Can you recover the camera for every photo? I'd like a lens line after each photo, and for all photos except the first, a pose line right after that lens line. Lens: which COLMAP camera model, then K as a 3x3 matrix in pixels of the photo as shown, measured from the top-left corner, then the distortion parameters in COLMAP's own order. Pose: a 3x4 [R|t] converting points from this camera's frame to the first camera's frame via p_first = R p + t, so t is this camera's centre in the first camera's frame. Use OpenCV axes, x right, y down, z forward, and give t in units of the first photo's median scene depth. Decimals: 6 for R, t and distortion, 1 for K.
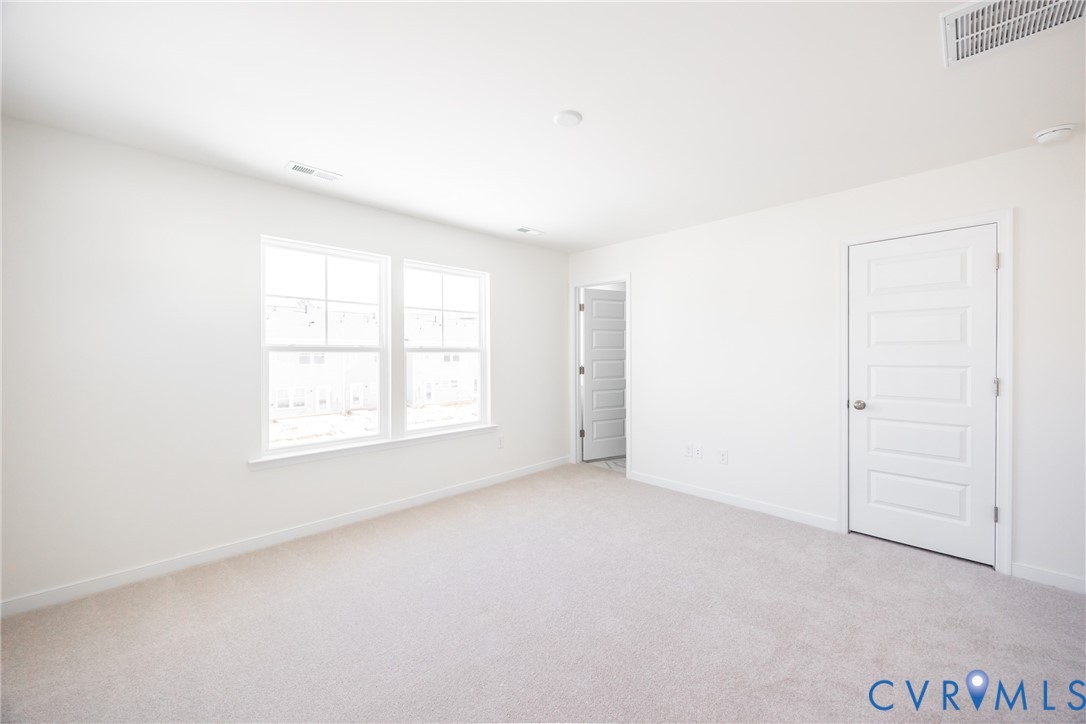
lens RADIAL K [[427.7, 0, 563.7], [0, 427.7, 359.3], [0, 0, 1]] dist [0.001206, 0.000081]
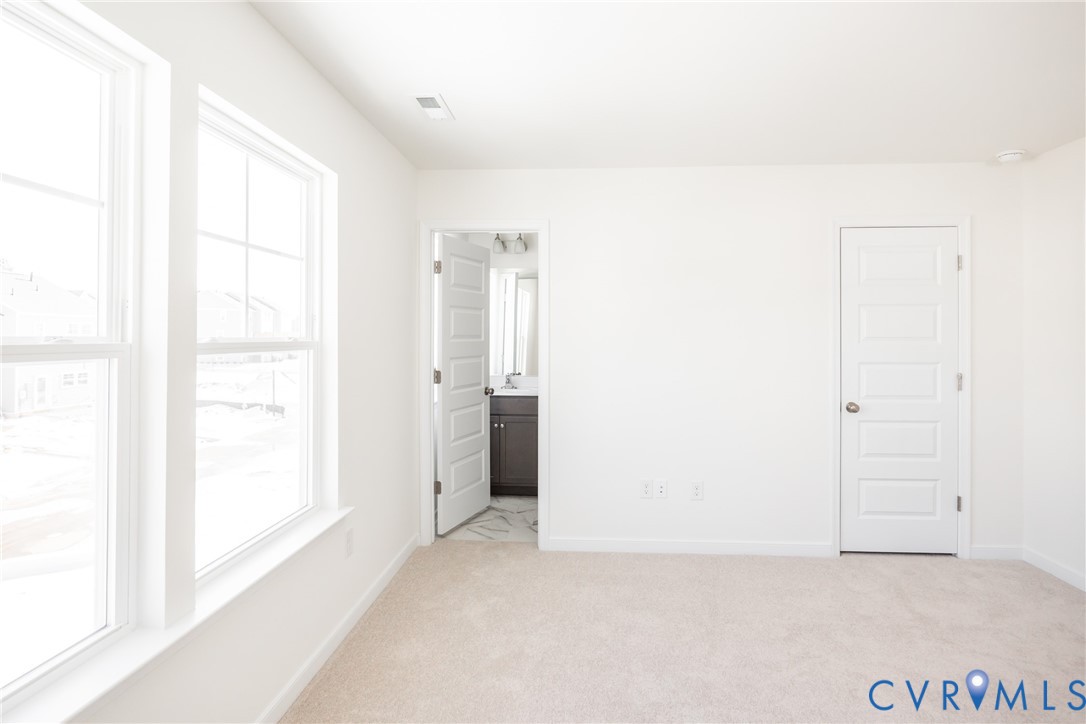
lens RADIAL K [[547.9, 0, 544.5], [0, 547.9, 332.7], [0, 0, 1]] dist [-0.004252, -0.000565]
pose [[0.742685, 0.008431, 0.669588, -0.419833], [0.004204, 0.999842, -0.017253, -0.024316], [-0.669628, 0.015628, 0.742532, 0.446140]]
